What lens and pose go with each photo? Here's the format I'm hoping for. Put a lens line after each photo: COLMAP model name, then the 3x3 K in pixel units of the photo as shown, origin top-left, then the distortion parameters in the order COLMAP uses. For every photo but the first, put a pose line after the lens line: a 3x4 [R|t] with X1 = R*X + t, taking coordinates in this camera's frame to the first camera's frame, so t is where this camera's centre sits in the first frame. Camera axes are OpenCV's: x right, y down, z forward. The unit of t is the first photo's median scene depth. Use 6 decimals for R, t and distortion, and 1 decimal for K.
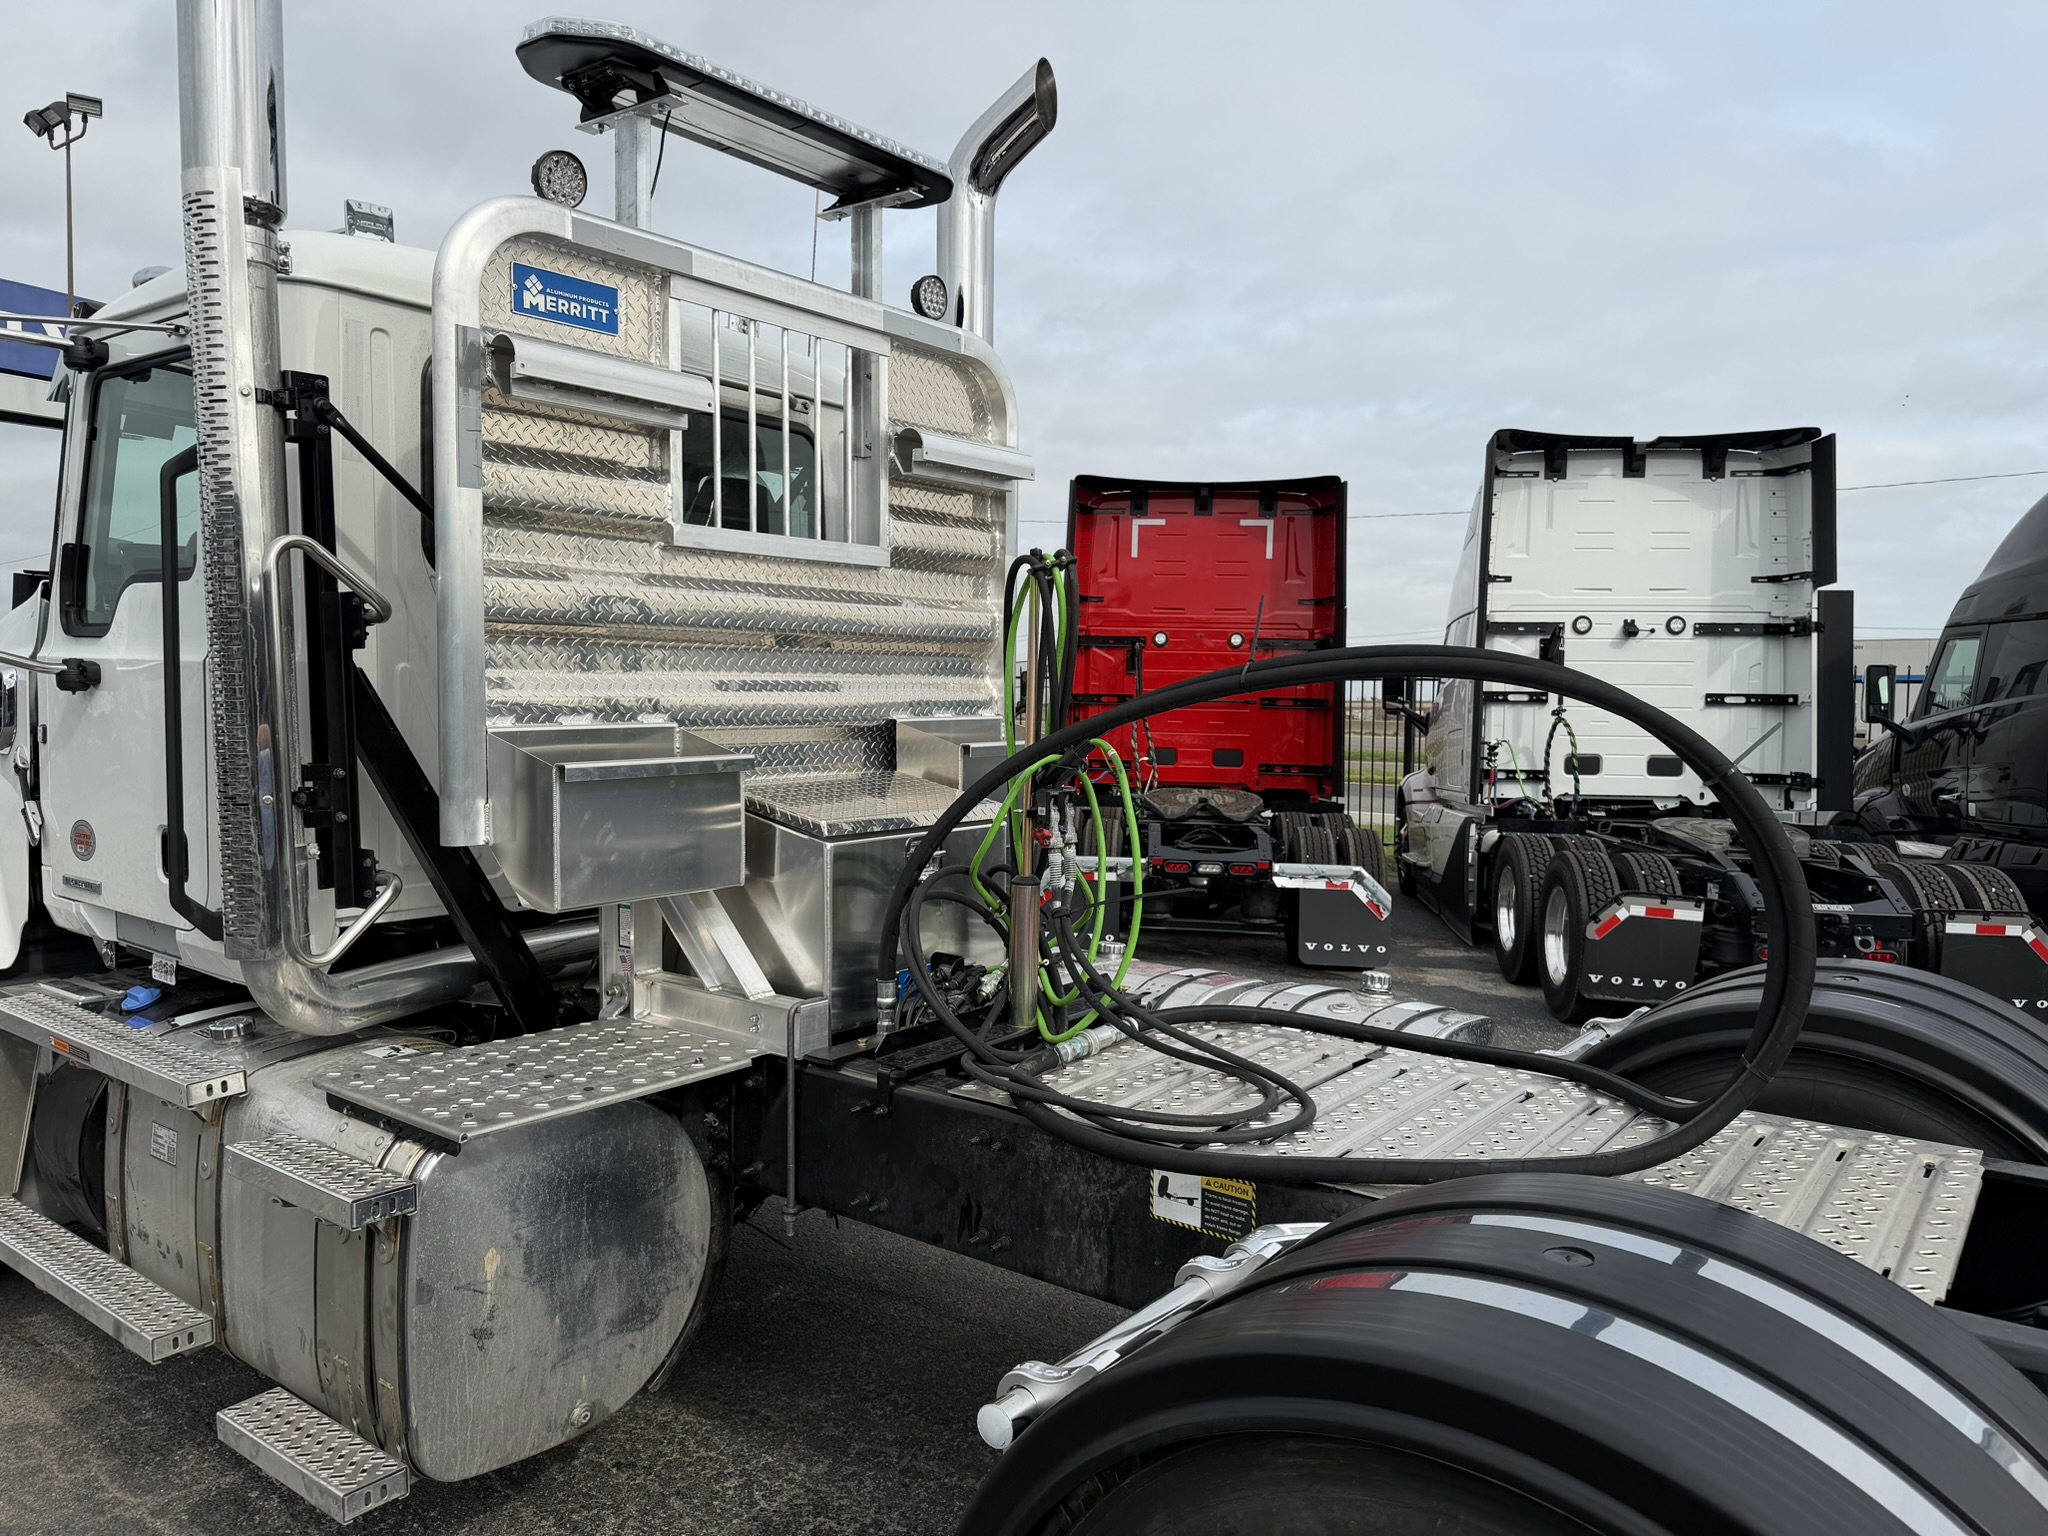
lens RADIAL K [[1433.9, 0, 973.6], [0, 1433.9, 765.4], [0, 0, 1]] dist [0.027933, -0.029753]
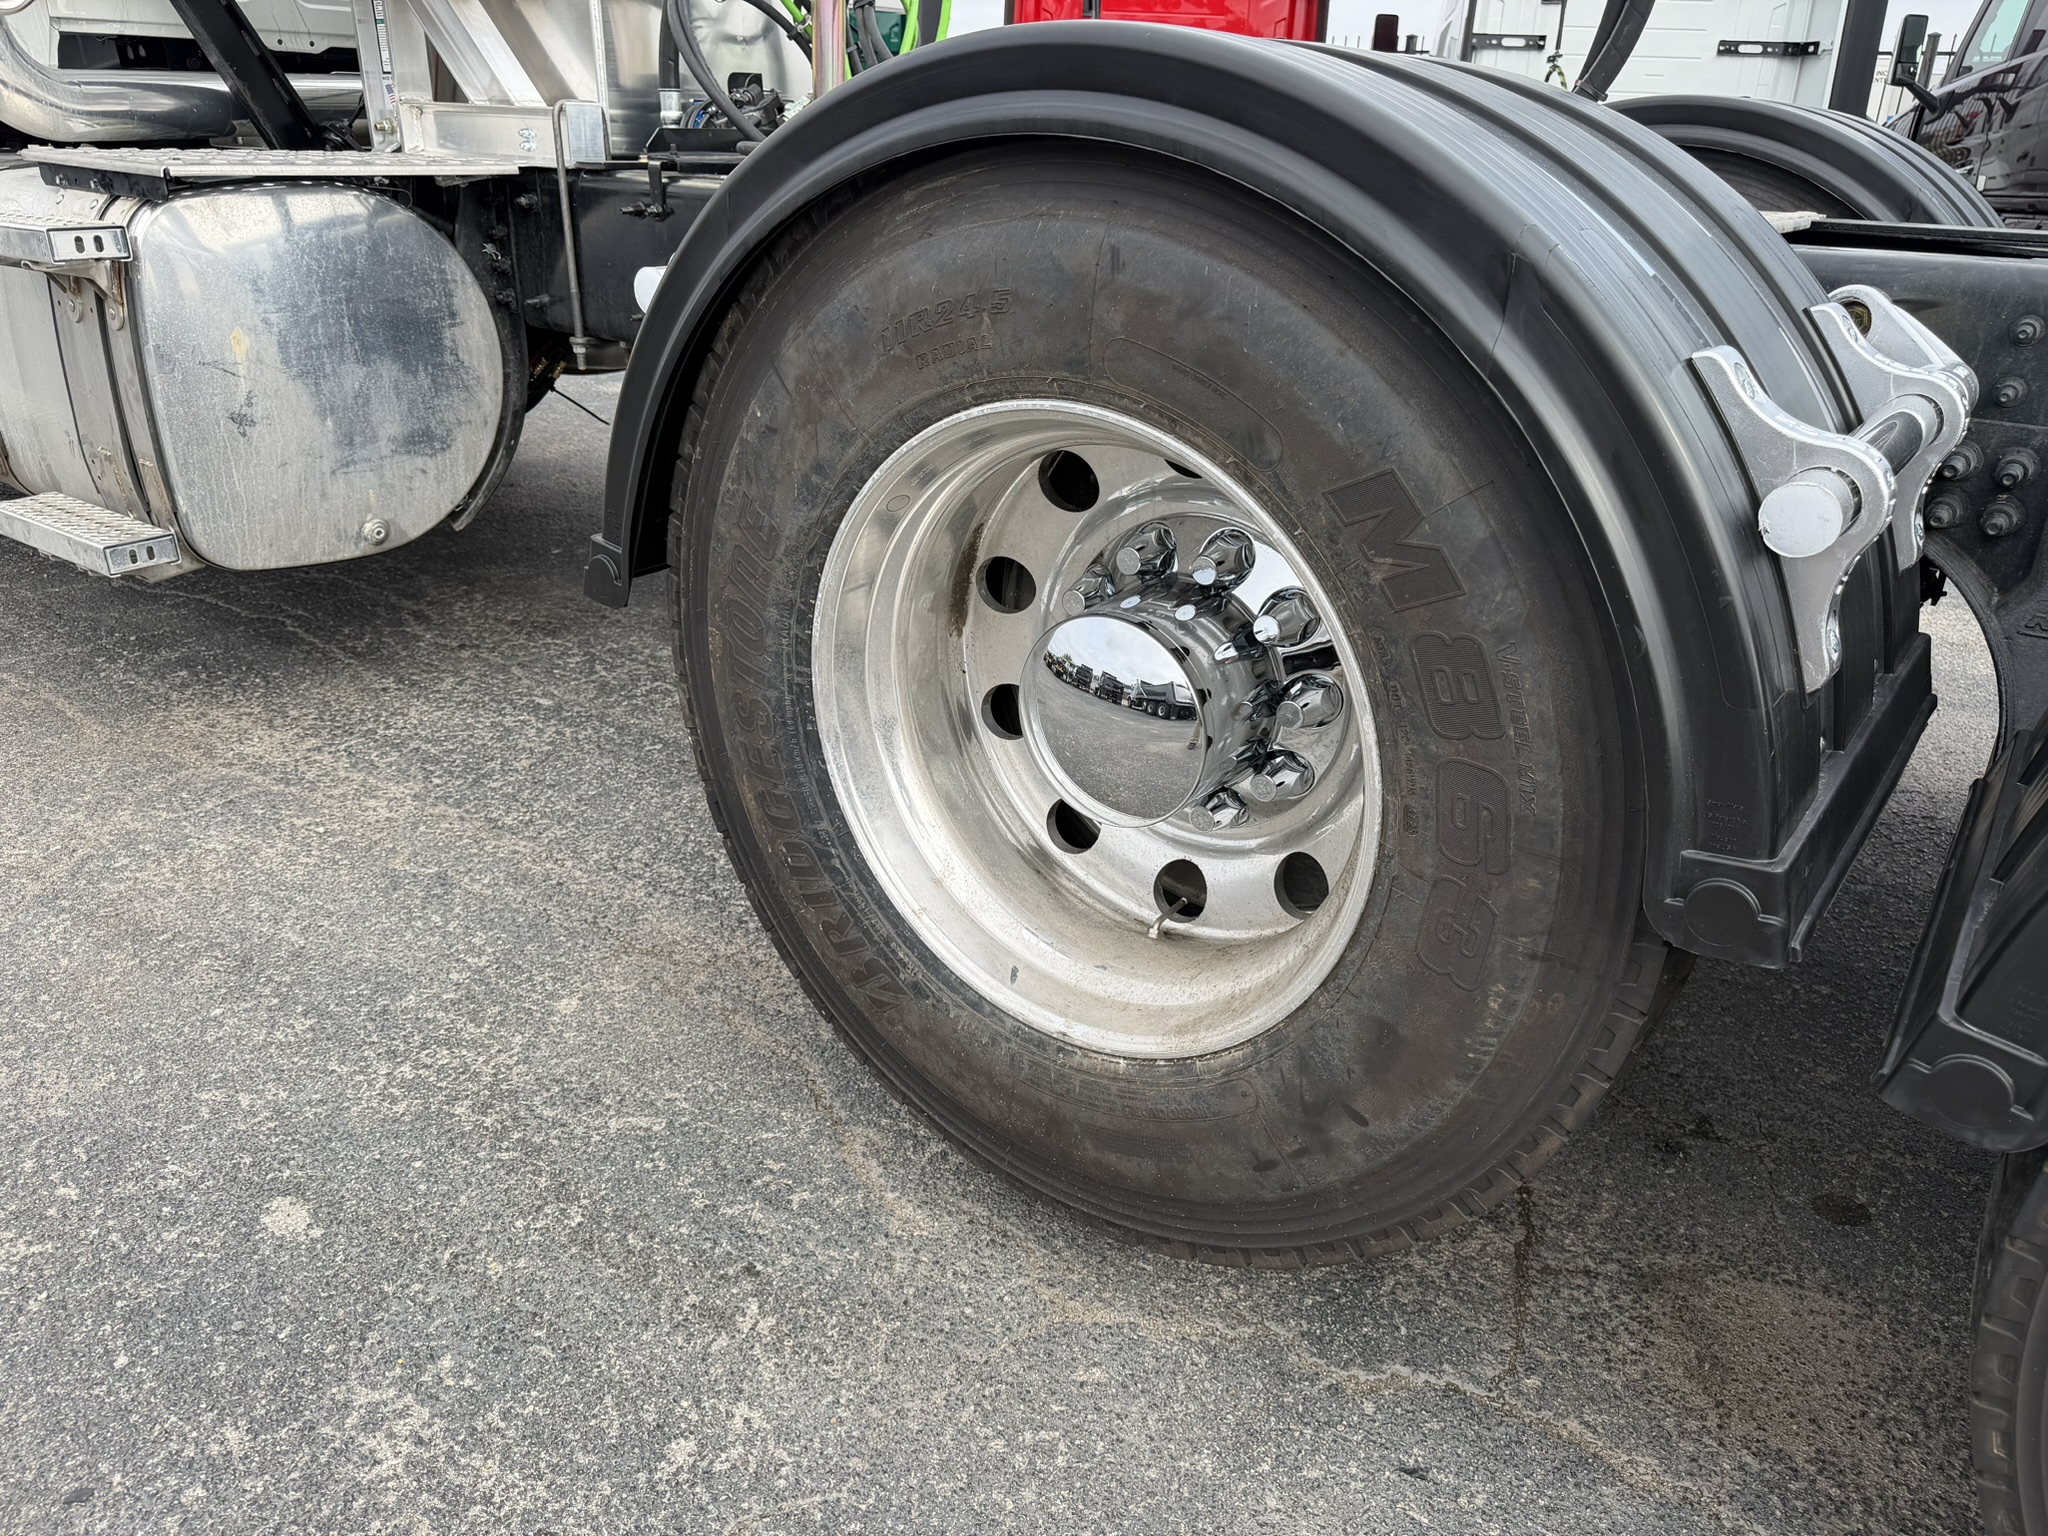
lens RADIAL K [[1433.9, 0, 1028.7], [0, 1433.9, 785.9], [0, 0, 1]] dist [0.027933, -0.029753]
pose [[0.999921, 0.000267, 0.012600, 0.164987], [-0.004206, 0.949539, 0.313620, 0.297408], [-0.011880, -0.313648, 0.949465, -0.008513]]
